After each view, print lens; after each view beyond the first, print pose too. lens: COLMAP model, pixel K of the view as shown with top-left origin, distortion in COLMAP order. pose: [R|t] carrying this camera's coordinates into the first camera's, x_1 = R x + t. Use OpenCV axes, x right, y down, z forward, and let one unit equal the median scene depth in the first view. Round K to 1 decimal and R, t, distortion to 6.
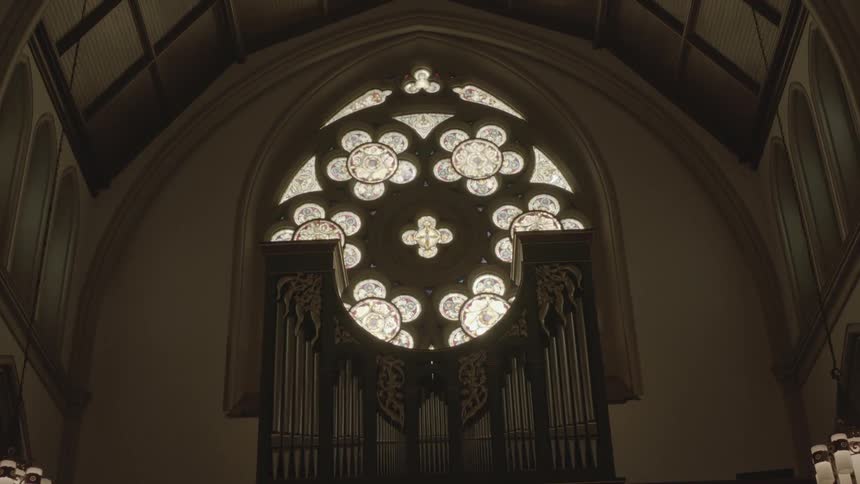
lens RADIAL K [[1251.9, 0, 427.6], [0, 1251.9, 238.0], [0, 0, 1]] dist [-0.089469, 0.000000]
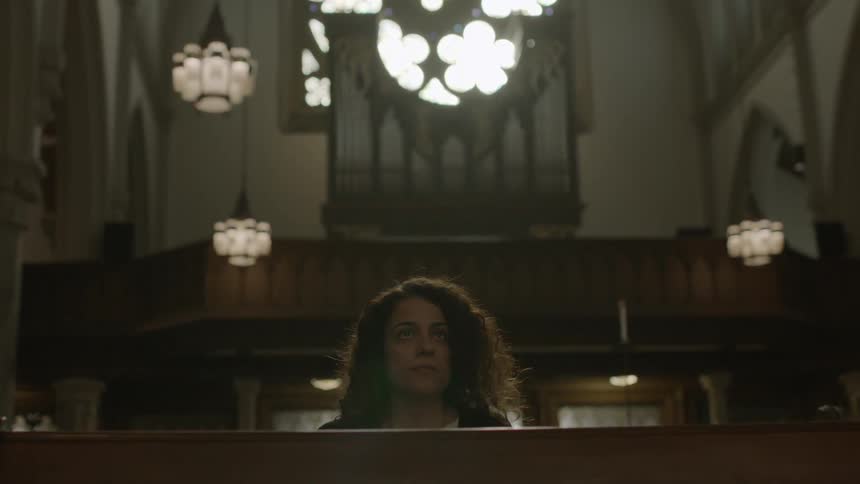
lens RADIAL K [[1251.9, 0, 428.4], [0, 1251.9, 237.2], [0, 0, 1]] dist [-0.089469, 0.000000]
pose [[0.994303, 0.030684, 0.102076, -0.123403], [-0.059772, 0.953430, 0.295632, -0.133494], [-0.088251, -0.300049, 0.949833, -0.261707]]
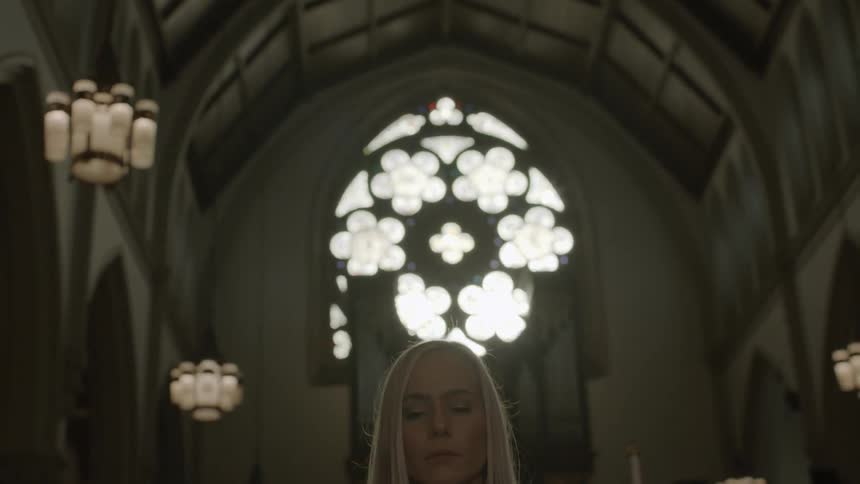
lens RADIAL K [[1251.9, 0, 423.9], [0, 1251.9, 240.4], [0, 0, 1]] dist [-0.089469, 0.000000]
pose [[0.999102, 0.012938, 0.040352, -0.083792], [-0.018598, 0.989514, 0.143237, -0.194066], [-0.038076, -0.143858, 0.988866, -0.315529]]
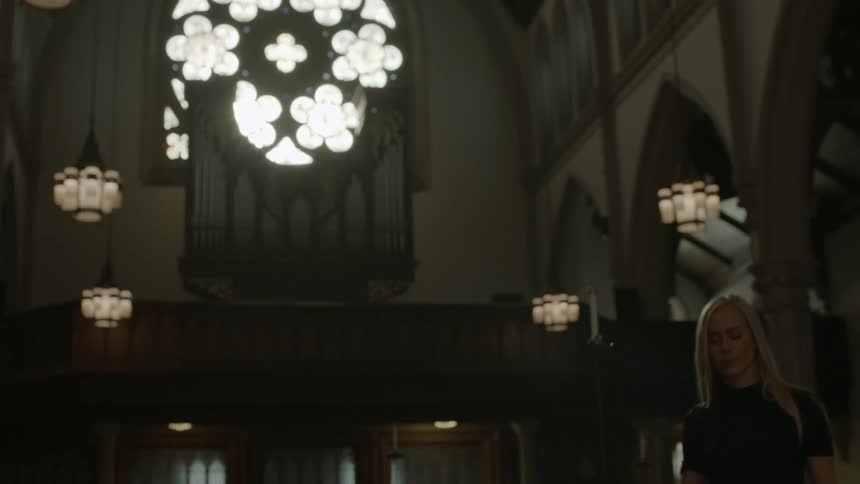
lens RADIAL K [[1251.9, 0, 429.6], [0, 1251.9, 234.7], [0, 0, 1]] dist [-0.089469, 0.000000]
pose [[0.975695, 0.052421, 0.212771, -0.126334], [-0.112569, 0.952959, 0.281420, -0.212347], [-0.188009, -0.298532, 0.935698, -0.358633]]
